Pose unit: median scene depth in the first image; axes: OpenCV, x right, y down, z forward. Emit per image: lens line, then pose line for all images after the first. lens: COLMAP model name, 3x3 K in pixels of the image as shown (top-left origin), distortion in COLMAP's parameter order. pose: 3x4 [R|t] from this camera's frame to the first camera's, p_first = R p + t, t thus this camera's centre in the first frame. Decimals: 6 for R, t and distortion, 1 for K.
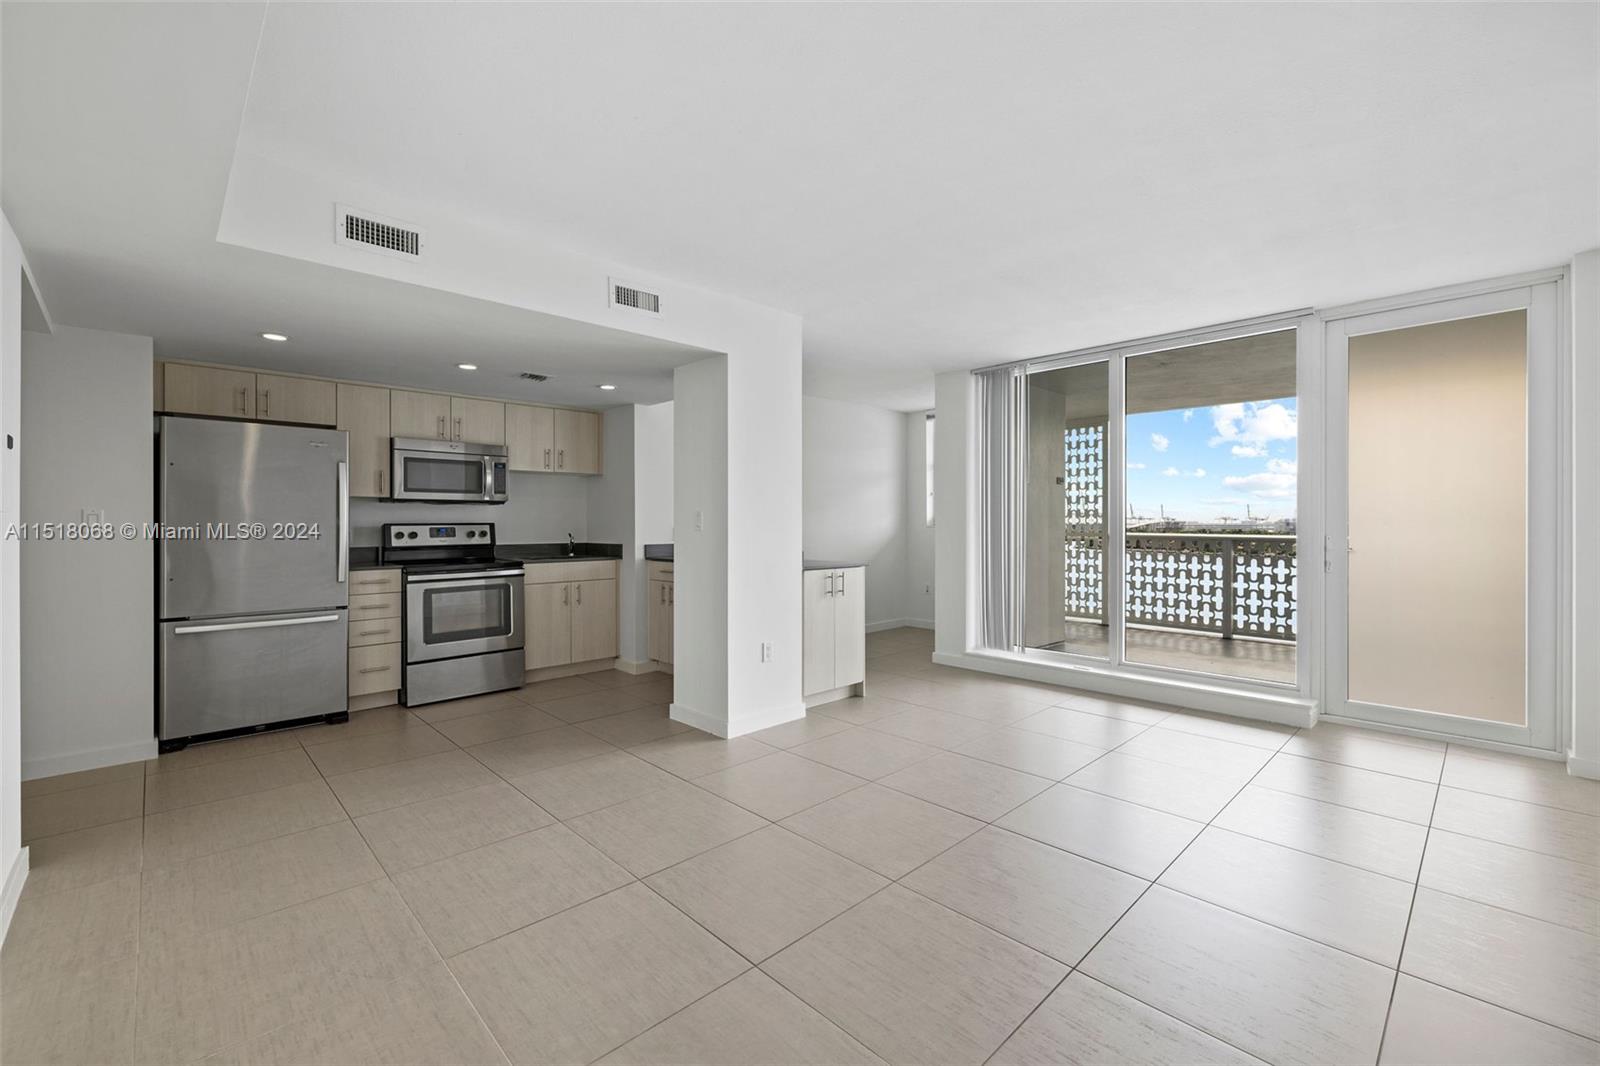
lens RADIAL K [[680.4, 0, 780.8], [0, 680.4, 520.6], [0, 0, 1]] dist [0.000944, 0.000060]
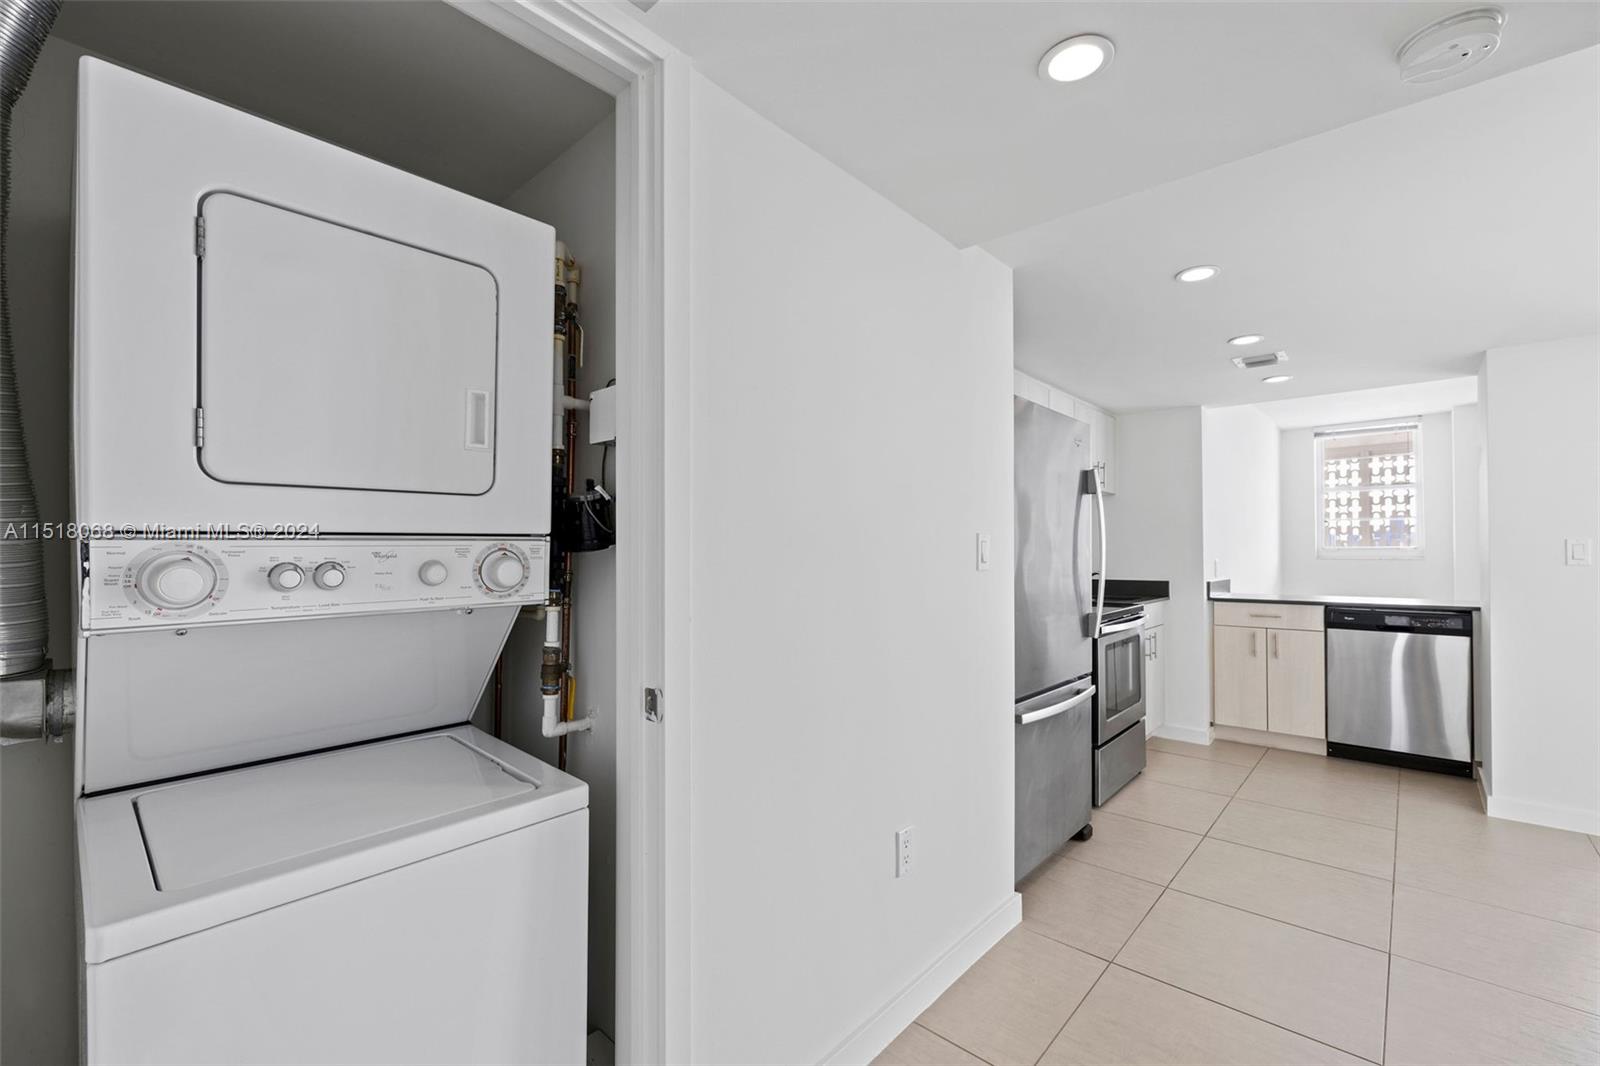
lens RADIAL K [[679.9, 0, 783.9], [0, 679.9, 541.9], [0, 0, 1]] dist [0.000689, -0.000138]
pose [[0.997398, 0.002536, 0.072051, -0.820878], [-0.001692, 0.999929, -0.011774, -0.001243], [-0.072076, 0.011622, 0.997331, 0.253048]]
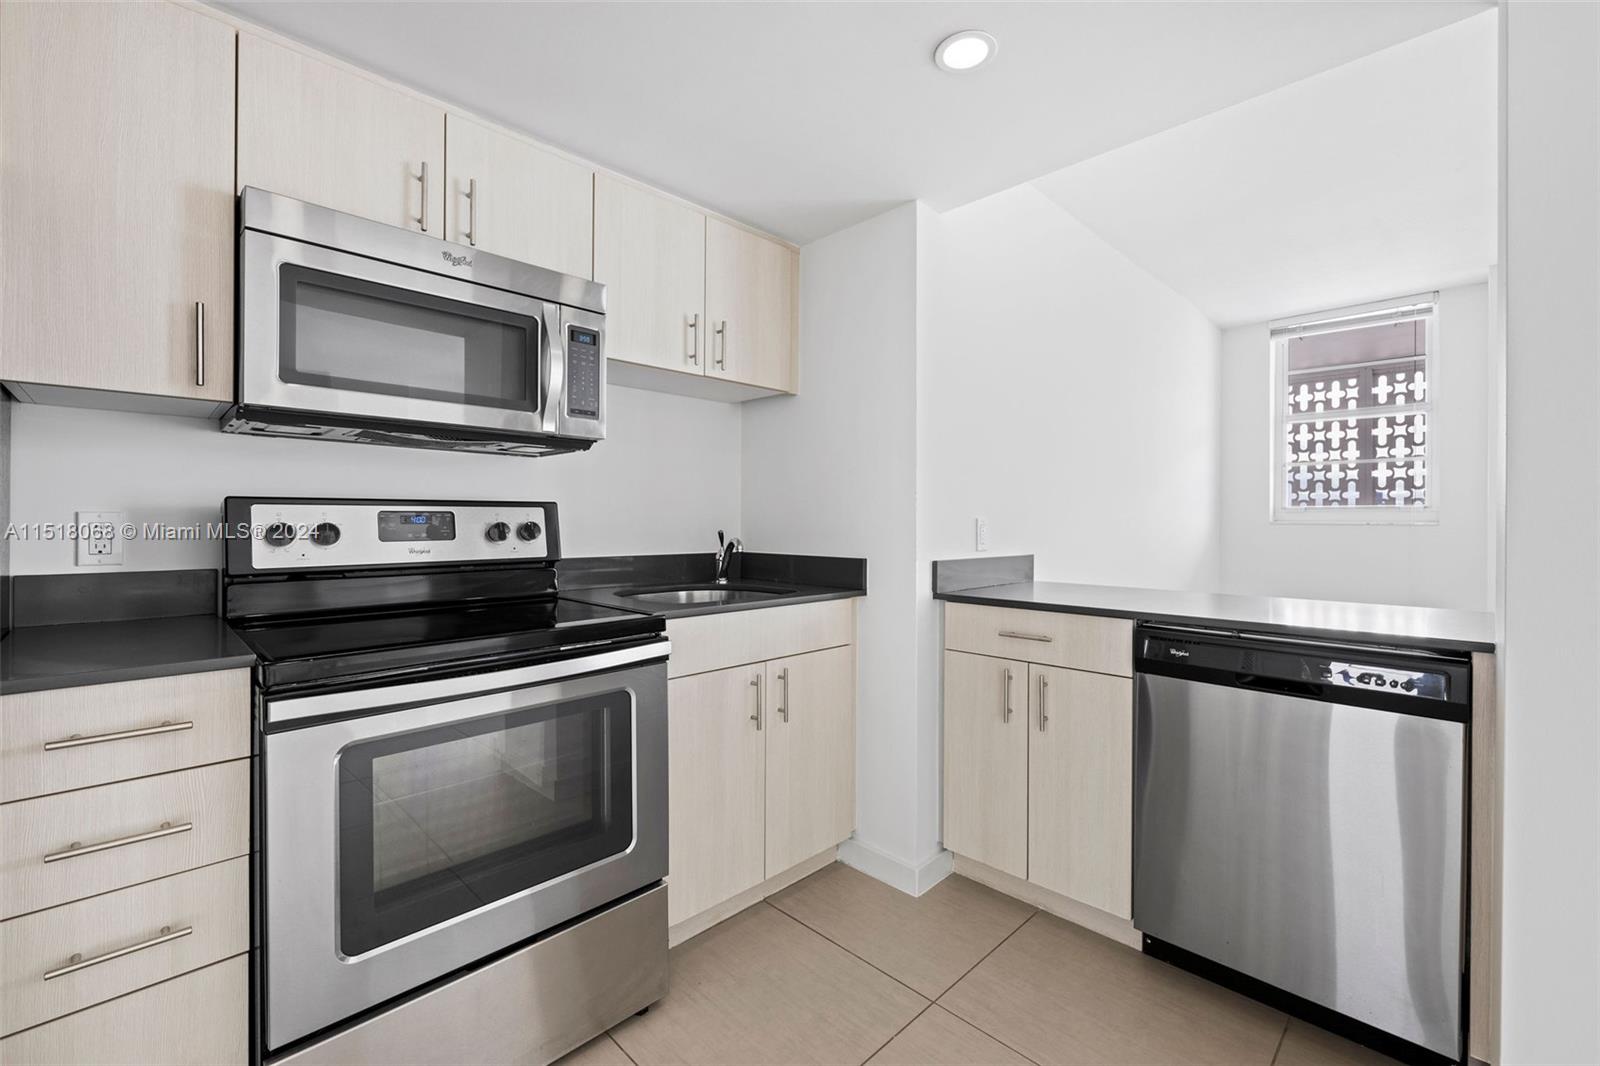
lens RADIAL K [[680.4, 0, 780.8], [0, 680.4, 520.6], [0, 0, 1]] dist [0.000944, 0.000060]
pose [[0.999743, 0.007839, 0.021289, -0.322697], [-0.007943, 0.999957, 0.004810, 0.011503], [-0.021251, -0.004978, 0.999762, 0.655821]]
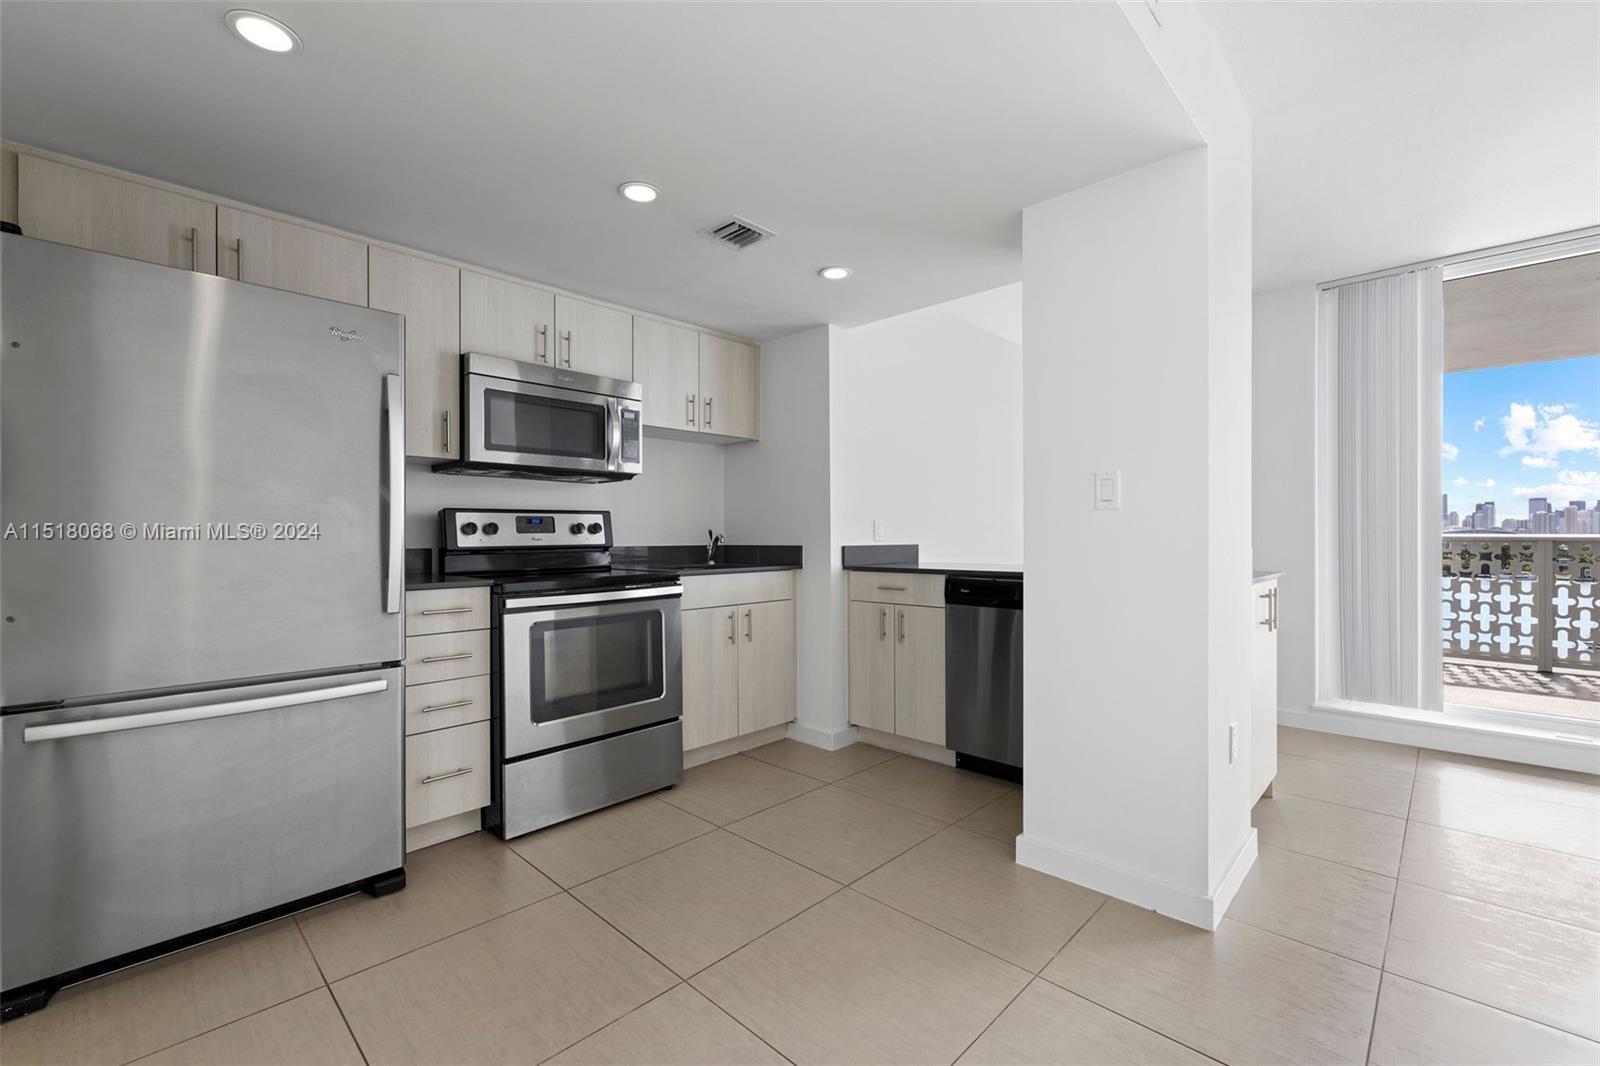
lens RADIAL K [[686.4, 0, 787.1], [0, 686.4, 533.0], [0, 0, 1]] dist [0.000462, -0.000056]
pose [[0.999010, -0.001104, 0.044474, -0.304268], [0.001087, 0.999999, 0.000404, 0.024744], [-0.044475, -0.000355, 0.999010, 0.387568]]
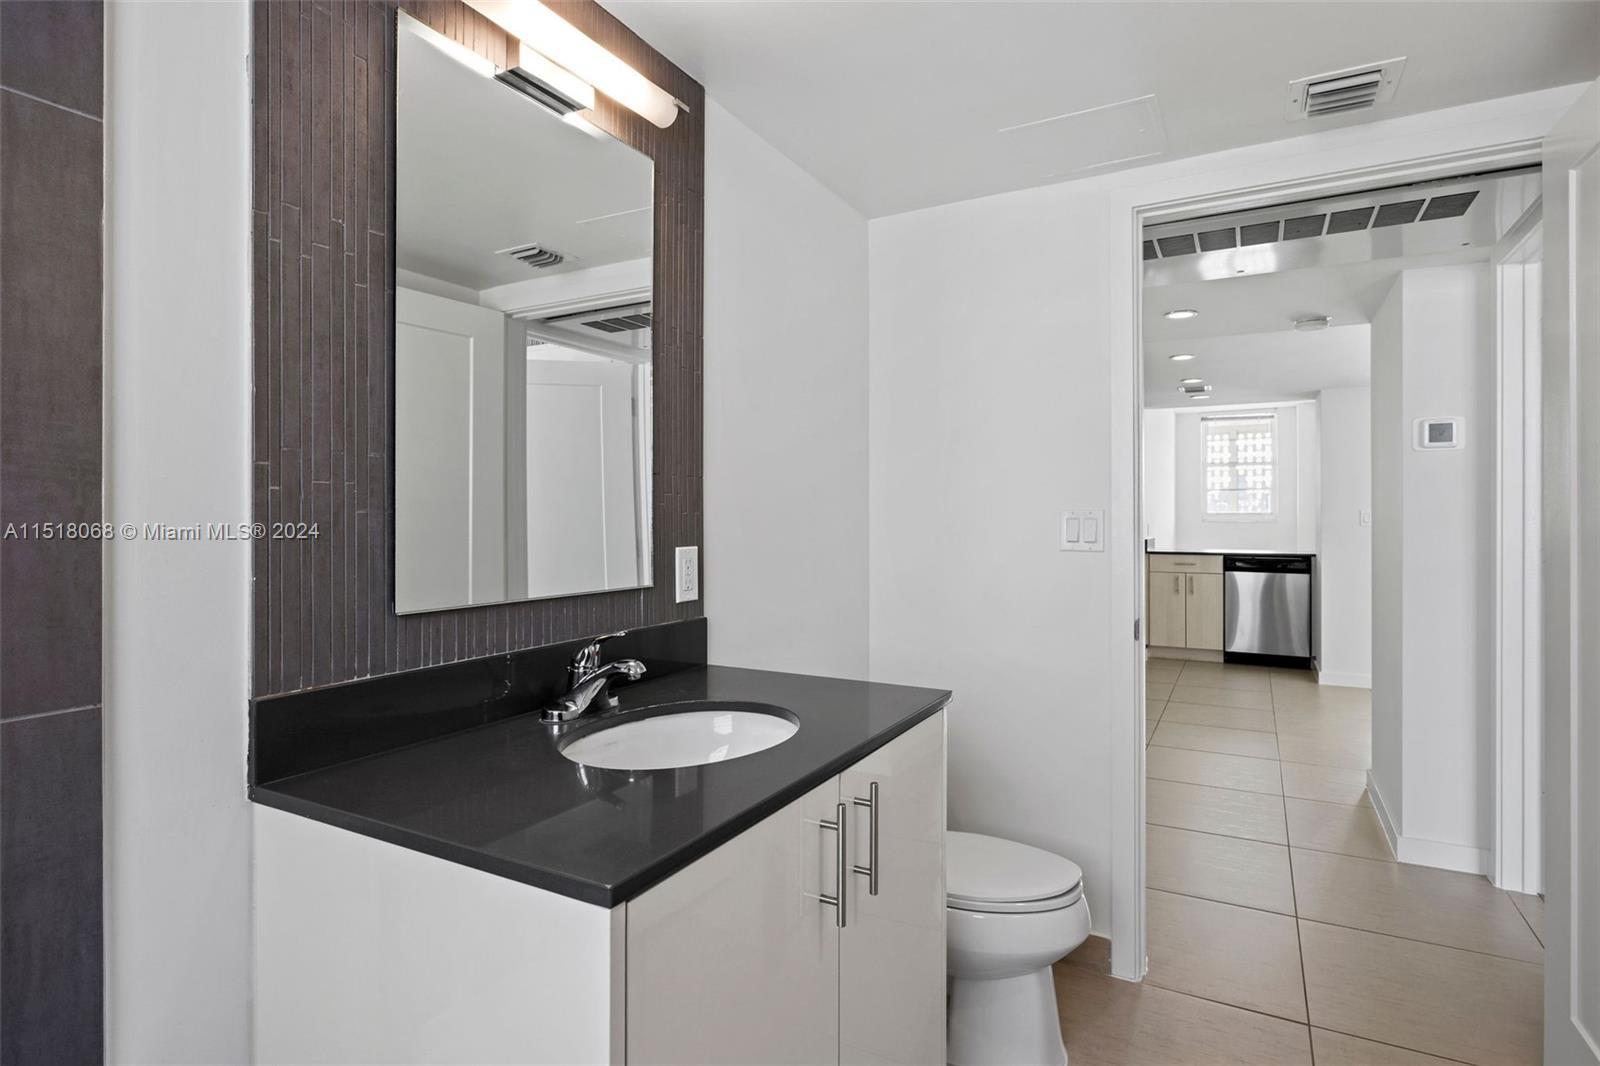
lens RADIAL K [[844.1, 0, 797.1], [0, 844.1, 514.7], [0, 0, 1]] dist [0.032105, 0.000240]
pose [[0.946690, -0.000408, 0.322146, -1.249882], [-0.000714, 0.999994, 0.003366, -0.008628], [-0.322145, -0.003417, 0.946684, -0.100067]]
